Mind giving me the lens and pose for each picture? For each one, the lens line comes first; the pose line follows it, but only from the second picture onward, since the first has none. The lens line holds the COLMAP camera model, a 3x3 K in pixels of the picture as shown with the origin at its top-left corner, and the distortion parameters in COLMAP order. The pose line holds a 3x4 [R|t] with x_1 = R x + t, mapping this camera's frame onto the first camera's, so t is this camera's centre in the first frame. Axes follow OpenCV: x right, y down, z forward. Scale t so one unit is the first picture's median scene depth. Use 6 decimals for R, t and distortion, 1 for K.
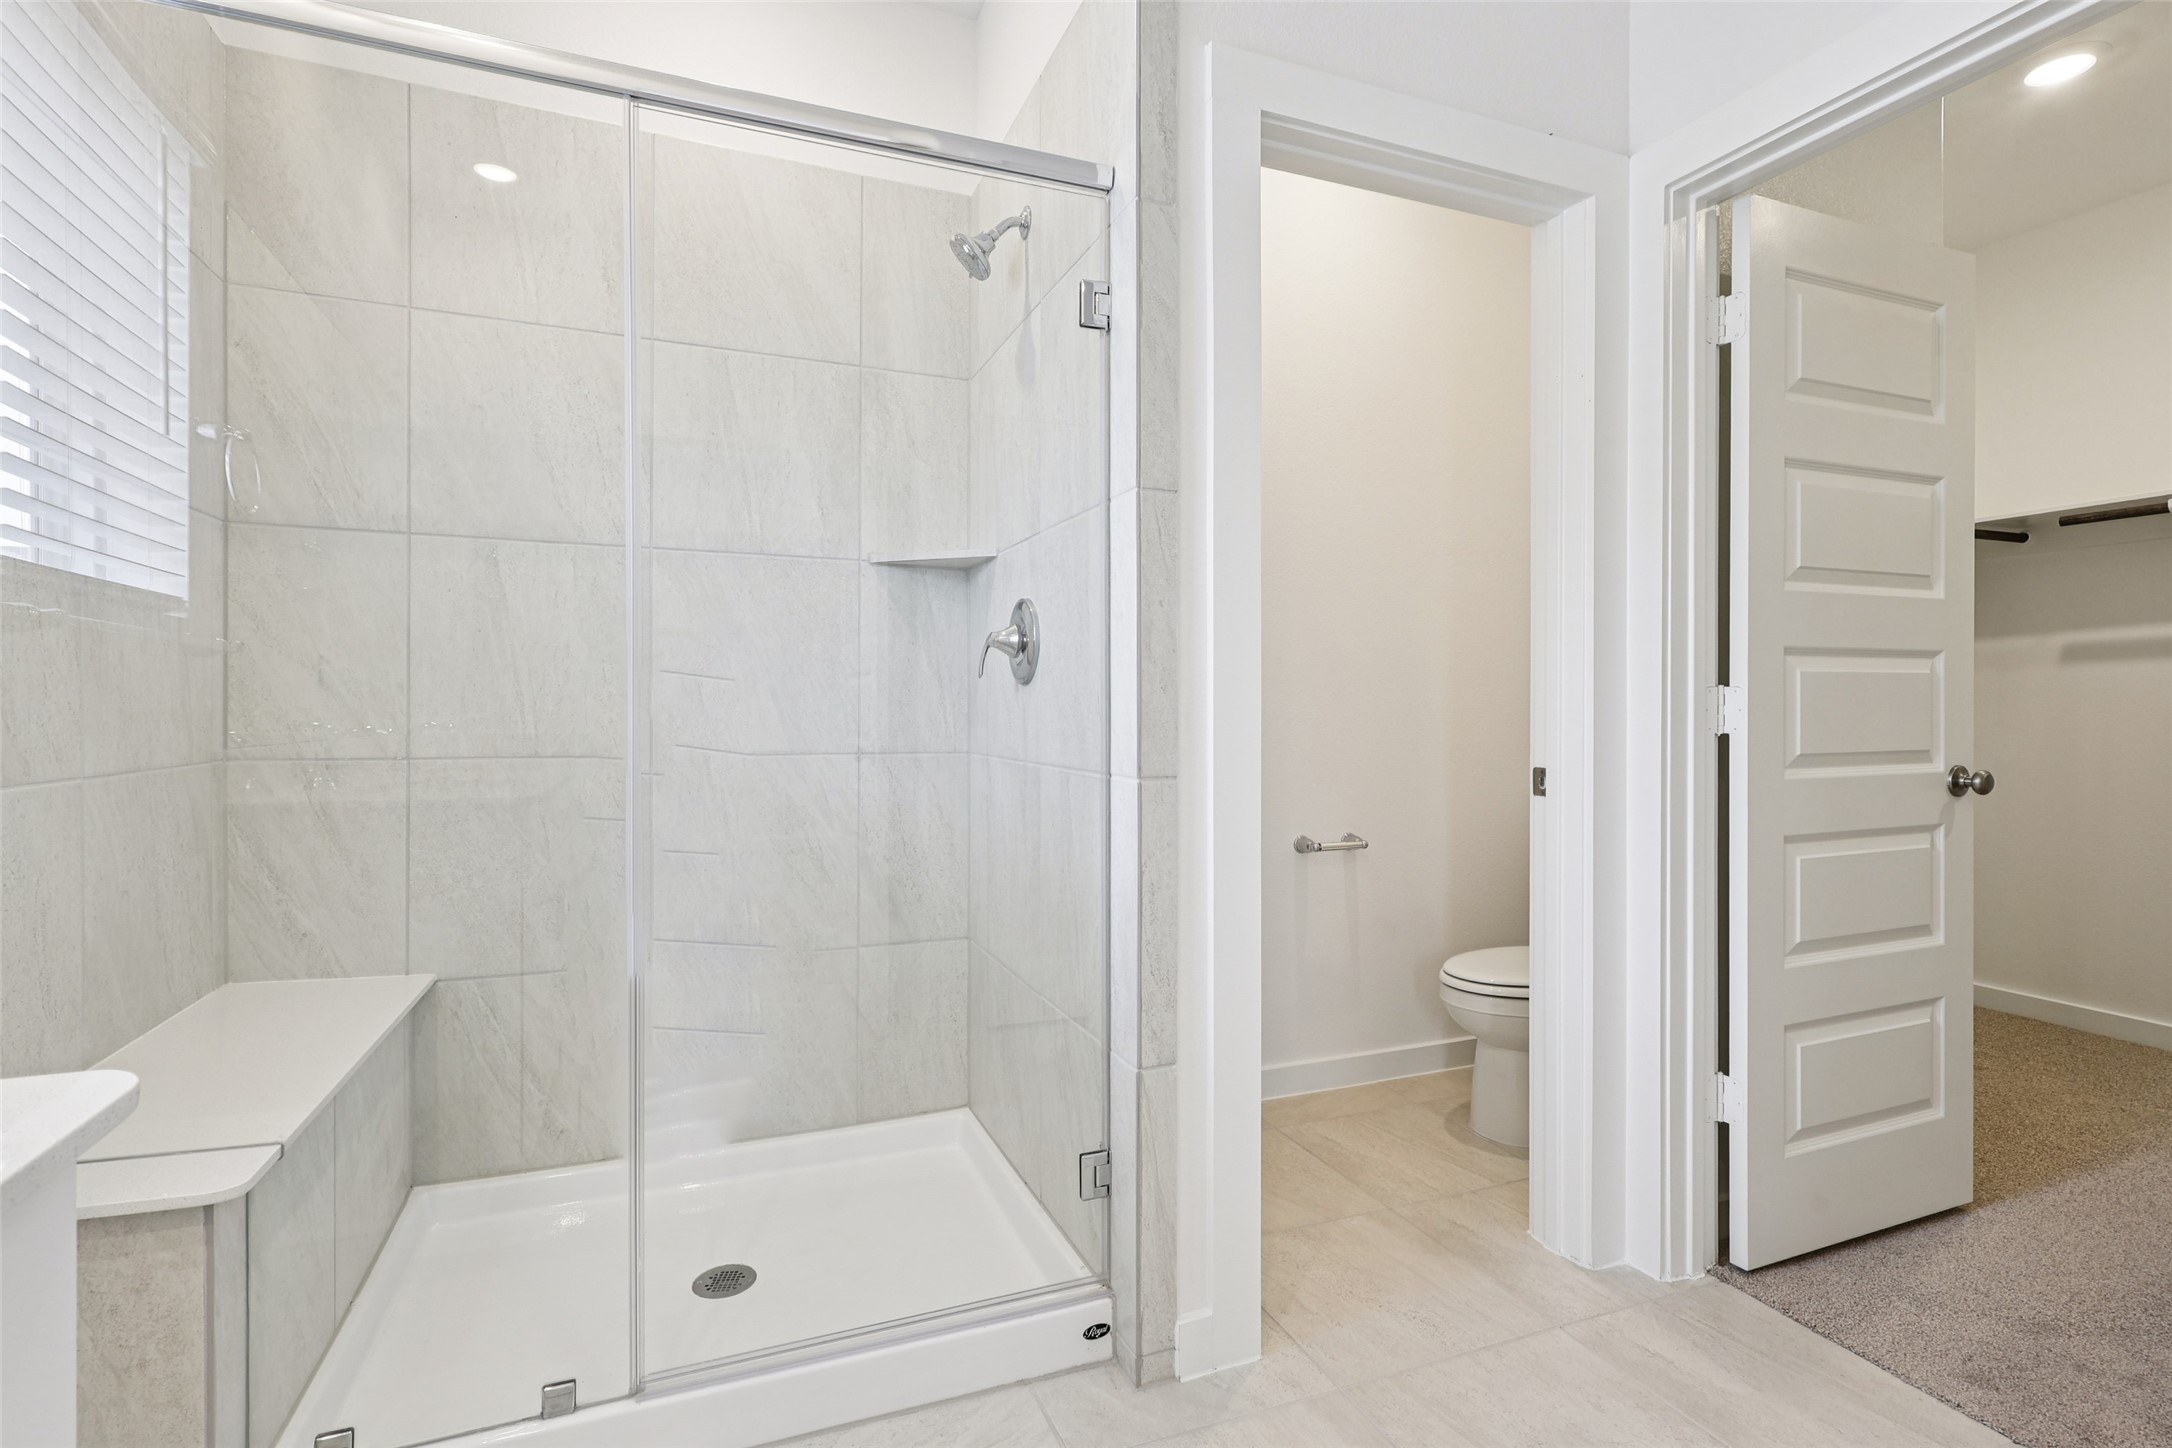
lens RADIAL K [[1040.7, 0, 1083.9], [0, 1040.7, 706.1], [0, 0, 1]] dist [0.003944, -0.001175]
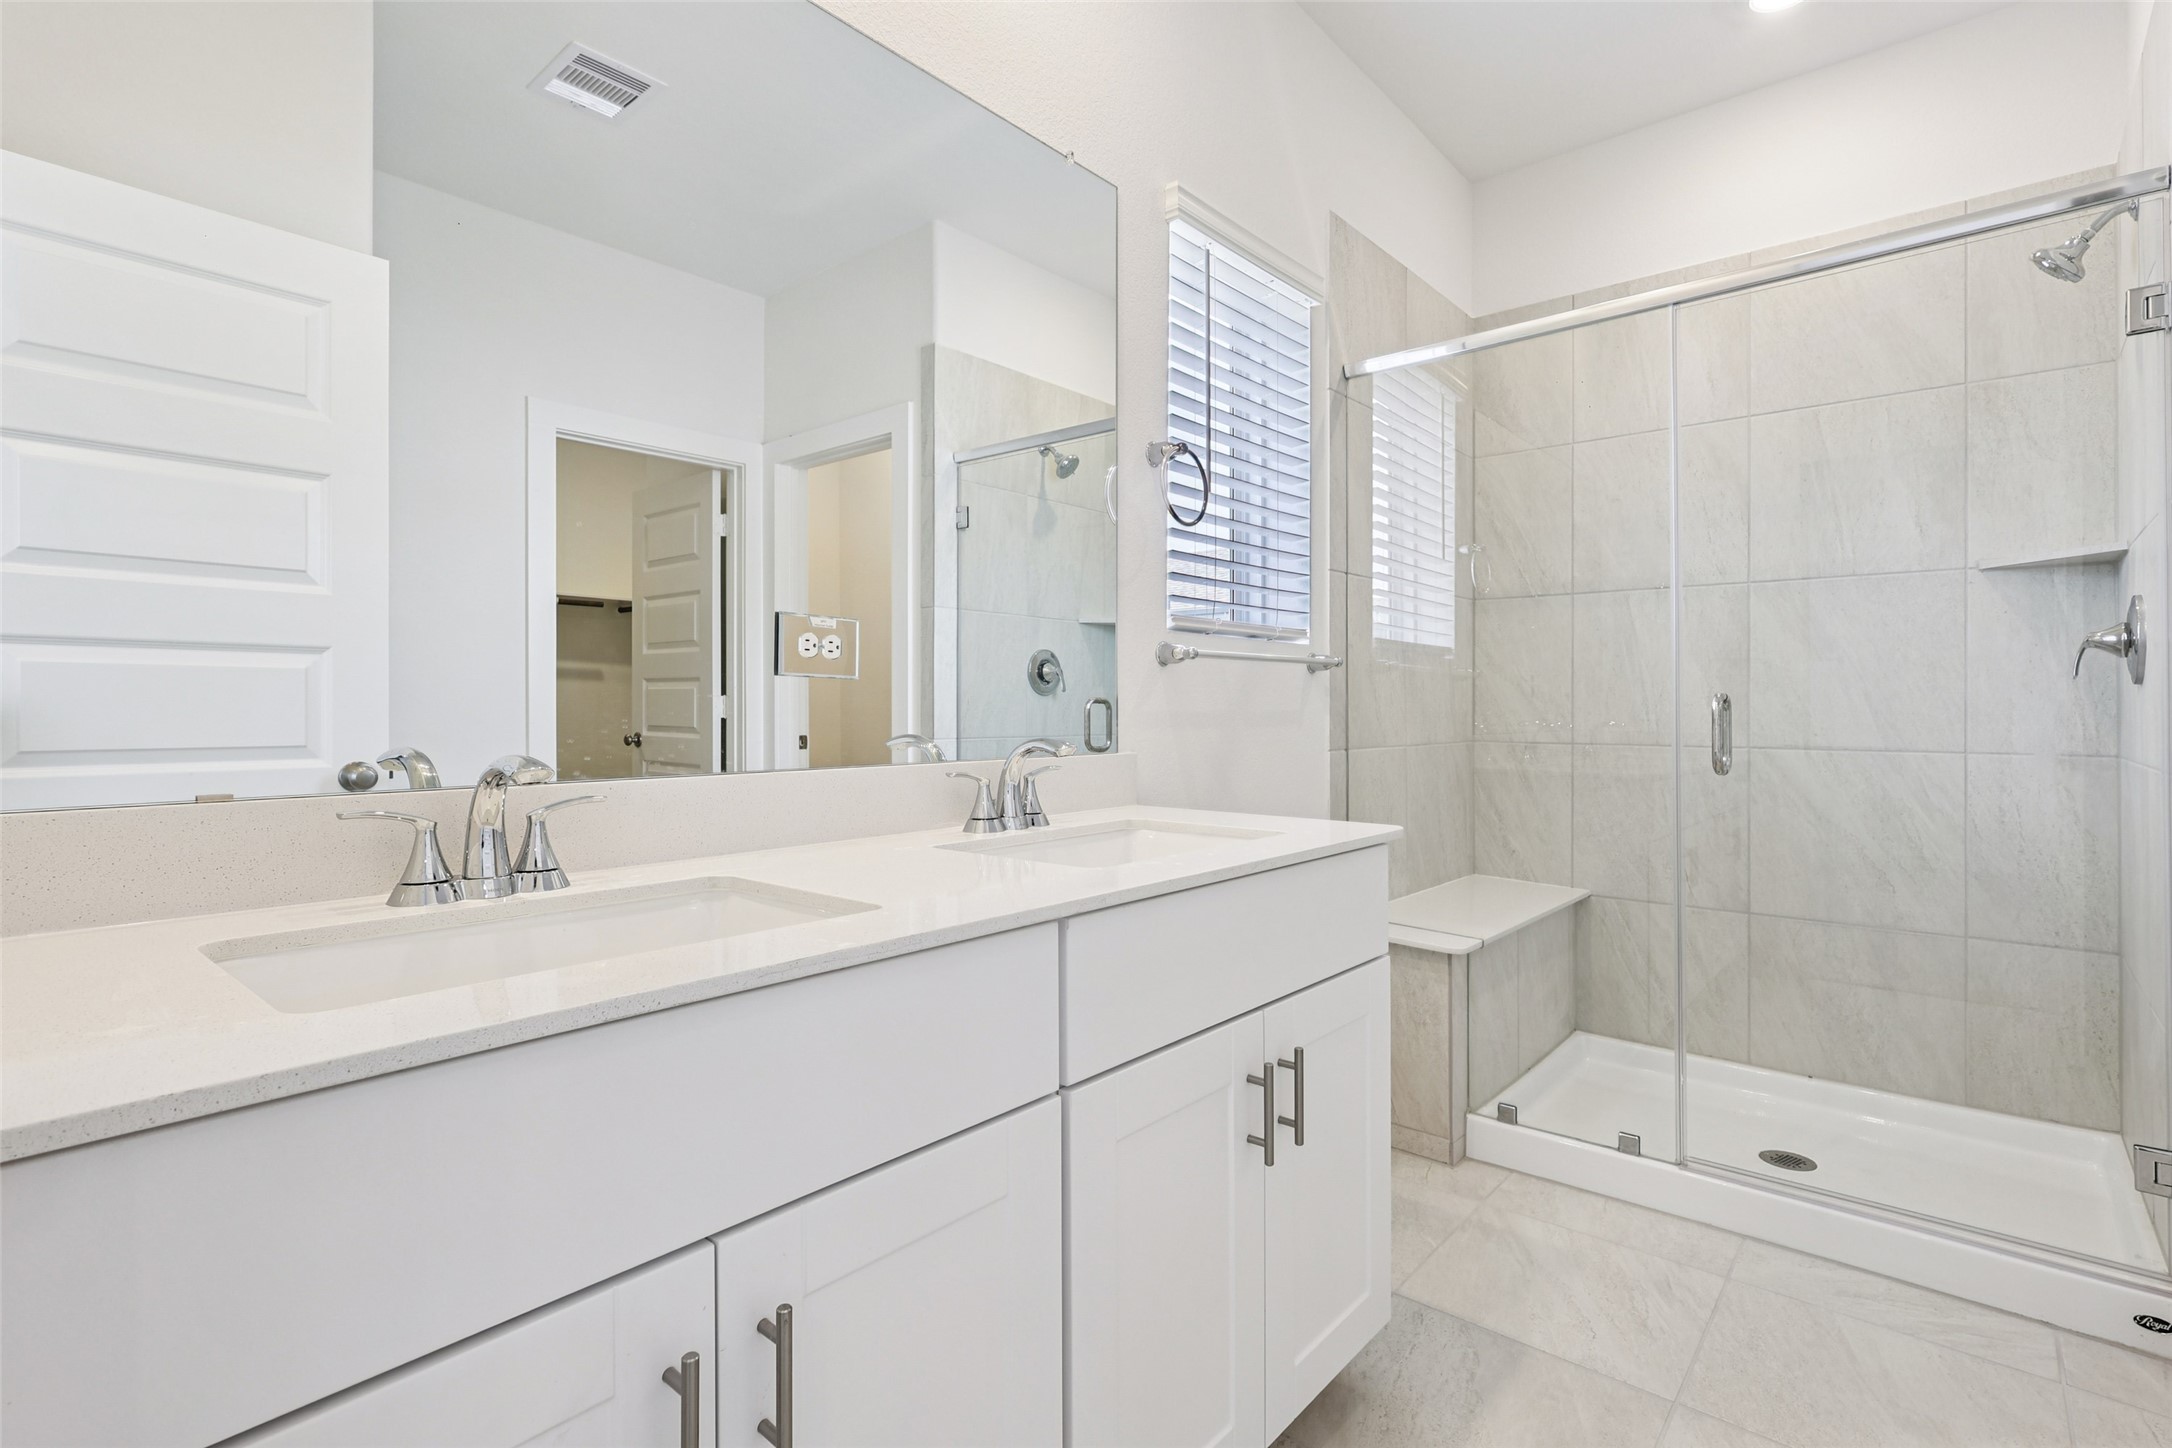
lens RADIAL K [[1040.7, 0, 1083.3], [0, 1040.7, 715.6], [0, 0, 1]] dist [0.003944, -0.001175]
pose [[0.466000, 0.000996, -0.884784, 0.372690], [0.001173, 0.999998, 0.001744, 0.006617], [0.884784, -0.001850, 0.465997, -0.343201]]
